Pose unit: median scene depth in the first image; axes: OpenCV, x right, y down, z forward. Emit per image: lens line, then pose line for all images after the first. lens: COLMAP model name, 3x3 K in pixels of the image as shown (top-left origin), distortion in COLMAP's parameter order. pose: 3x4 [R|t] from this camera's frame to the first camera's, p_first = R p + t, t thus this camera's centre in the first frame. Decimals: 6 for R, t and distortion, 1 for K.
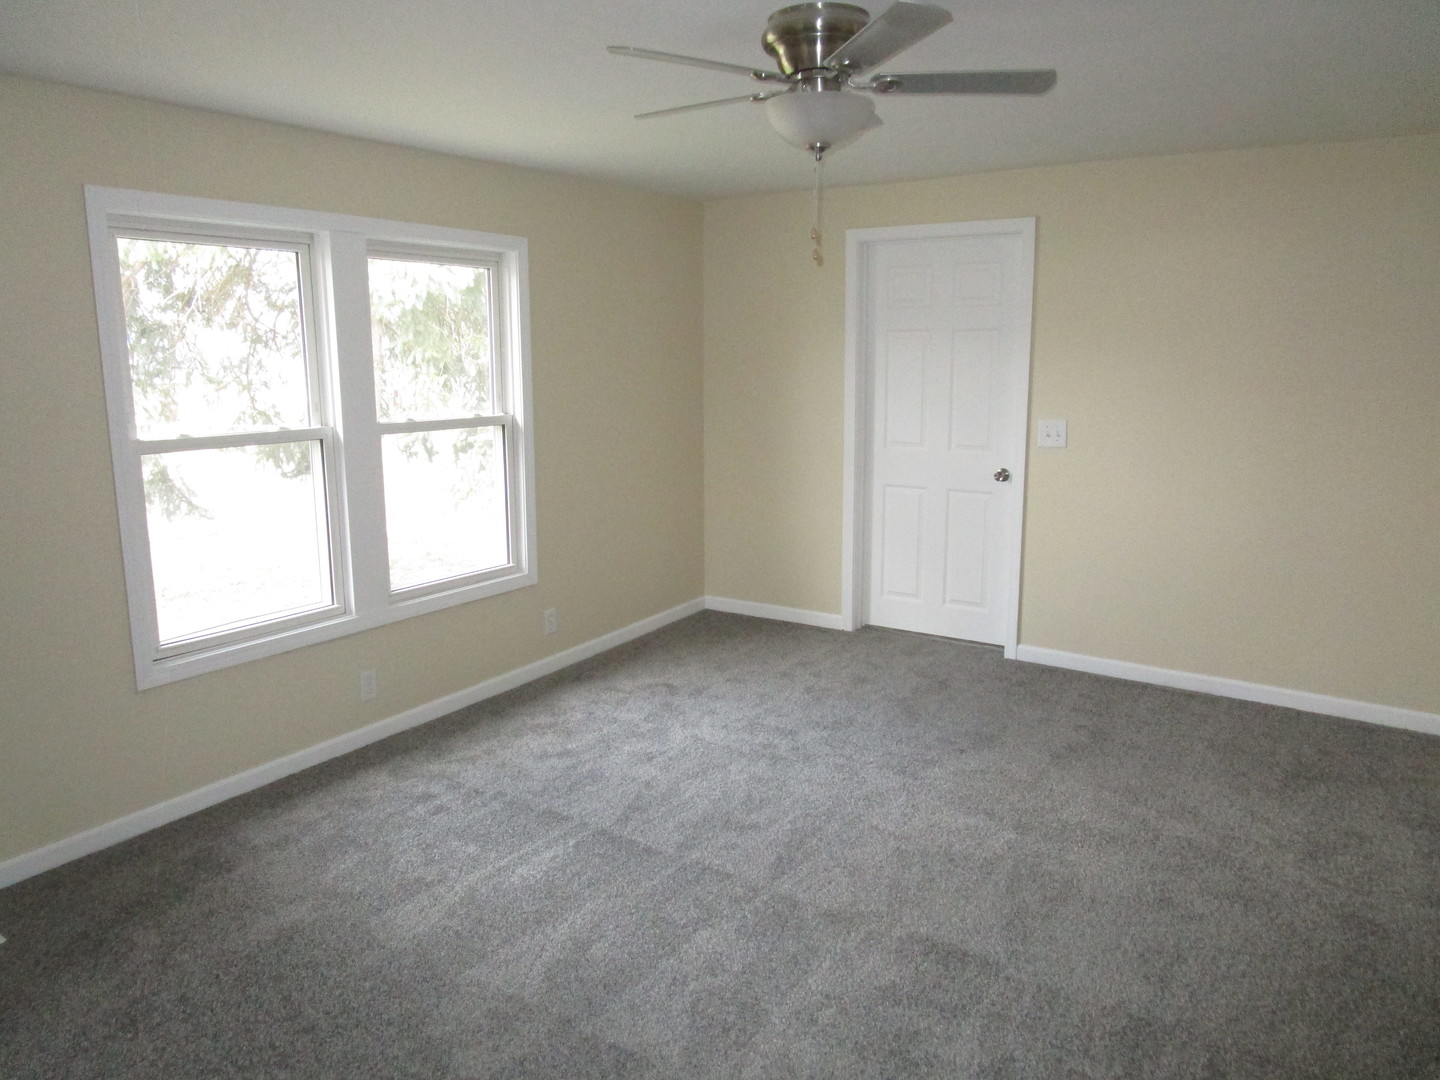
lens RADIAL K [[1038.5, 0, 713.5], [0, 1038.5, 541.6], [0, 0, 1]] dist [-0.023445, 0.013731]
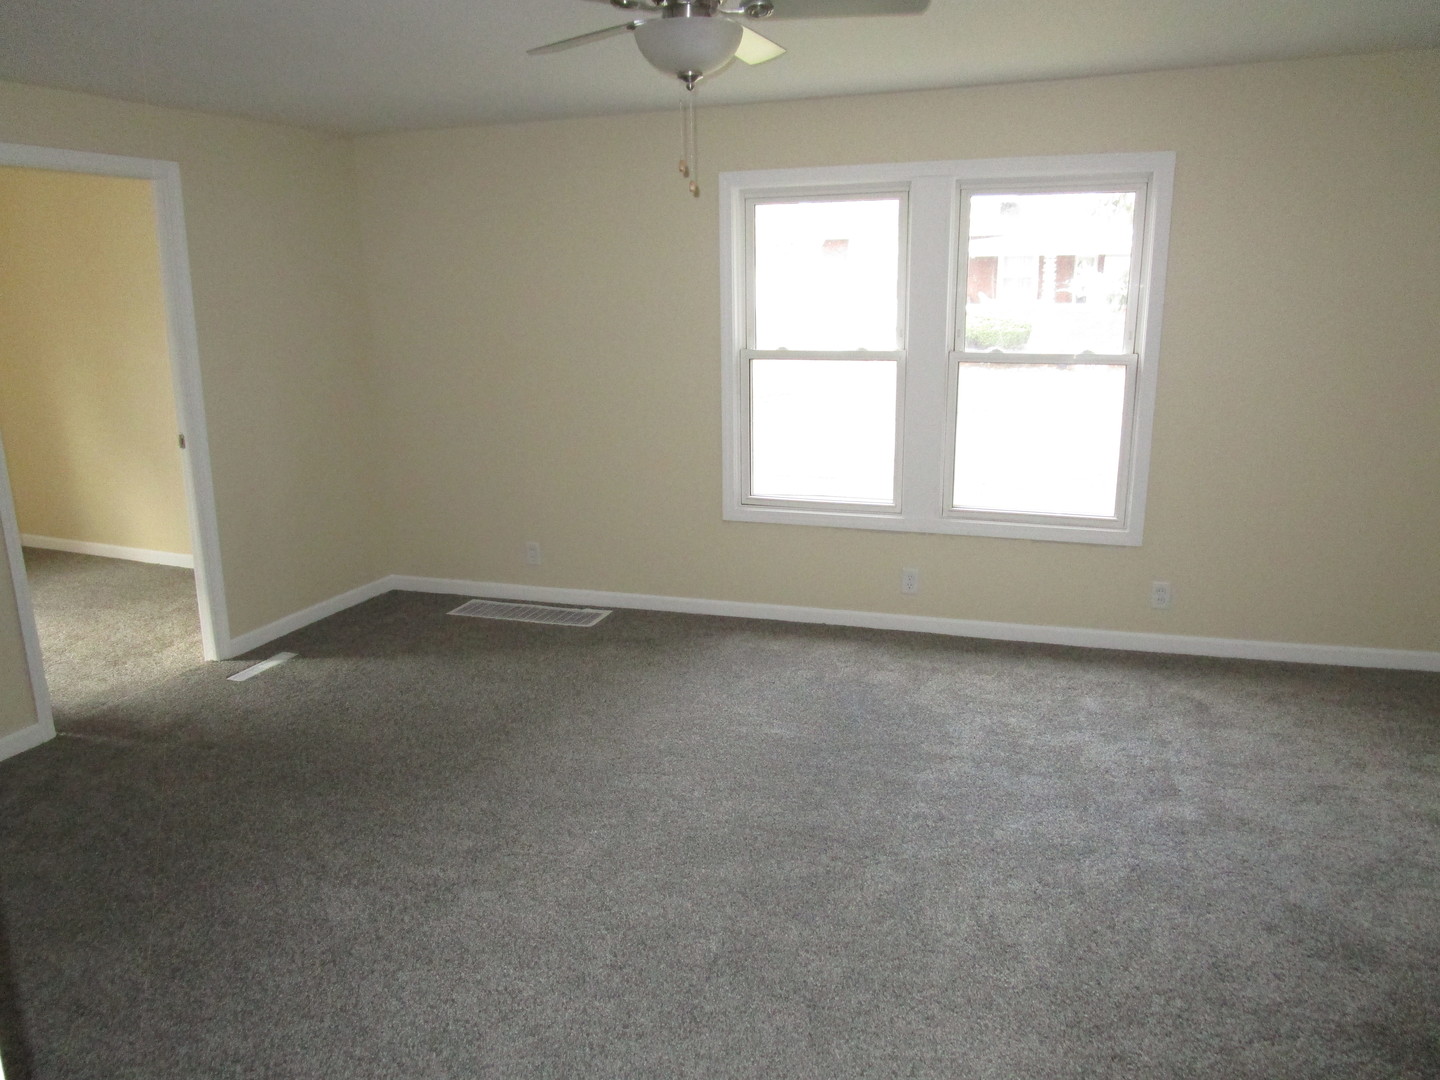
lens RADIAL K [[1038.5, 0, 716.9], [0, 1038.5, 539.6], [0, 0, 1]] dist [-0.023445, 0.013731]
pose [[0.246421, 0.225992, -0.942446, 0.696172], [-0.168324, 0.967634, 0.188021, -0.086337], [0.954434, 0.112304, 0.276485, 0.486727]]
